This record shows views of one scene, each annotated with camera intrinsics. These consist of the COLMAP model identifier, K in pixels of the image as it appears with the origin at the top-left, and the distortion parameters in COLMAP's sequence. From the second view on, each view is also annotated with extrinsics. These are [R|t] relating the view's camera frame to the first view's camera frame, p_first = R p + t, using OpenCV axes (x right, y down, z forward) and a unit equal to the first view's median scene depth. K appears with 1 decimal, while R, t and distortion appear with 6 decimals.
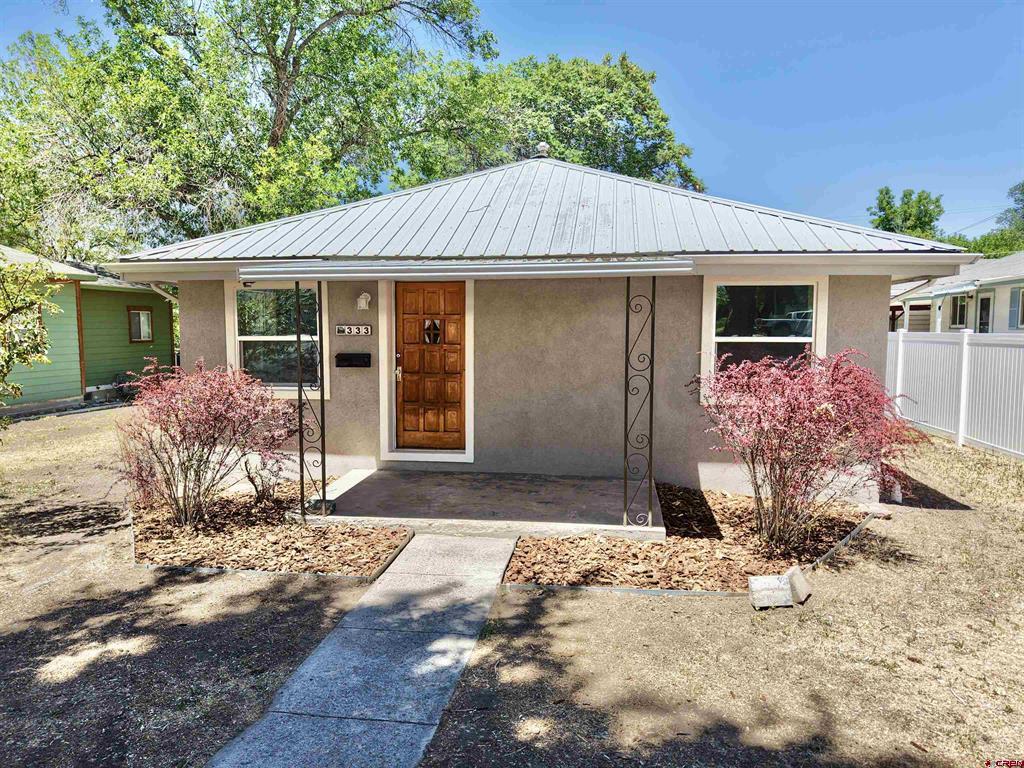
lens RADIAL K [[665.9, 0, 512.0], [0, 665.9, 384.0], [0, 0, 1]] dist [-0.000846, -0.003235]
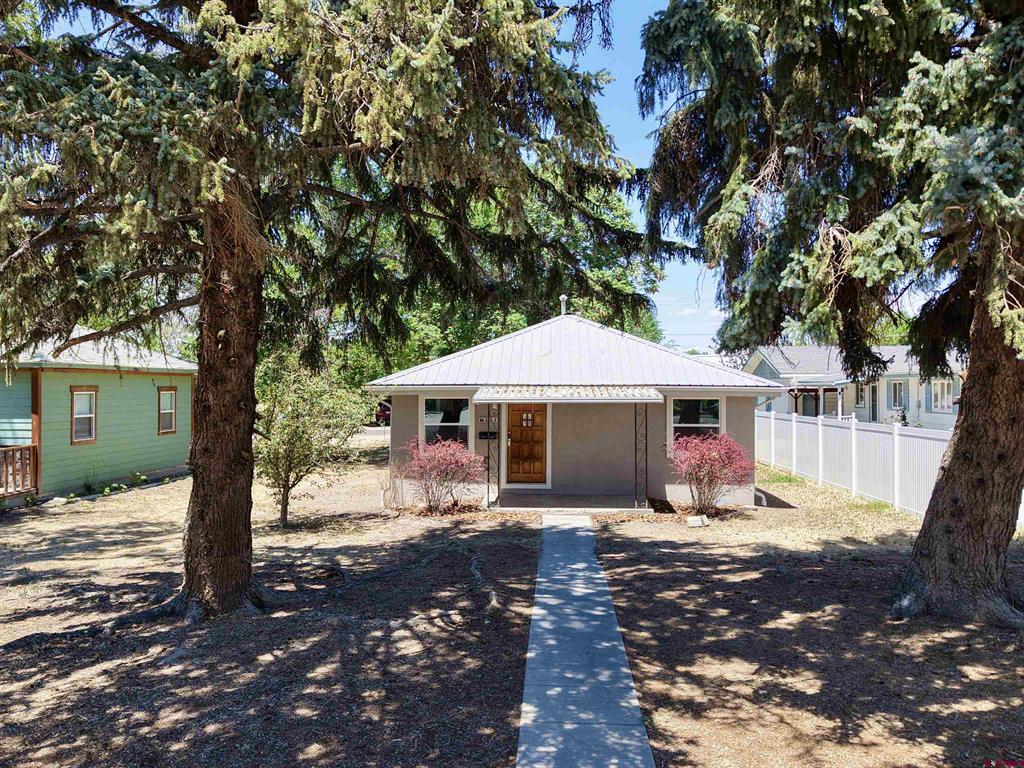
lens RADIAL K [[726.9, 0, 512.0], [0, 726.9, 384.0], [0, 0, 1]] dist [-0.002219, -0.001171]
pose [[0.997493, 0.003828, 0.070666, -0.332280], [0.002918, 0.995462, -0.095119, 0.016850], [-0.070709, 0.095086, 0.992955, -1.145803]]
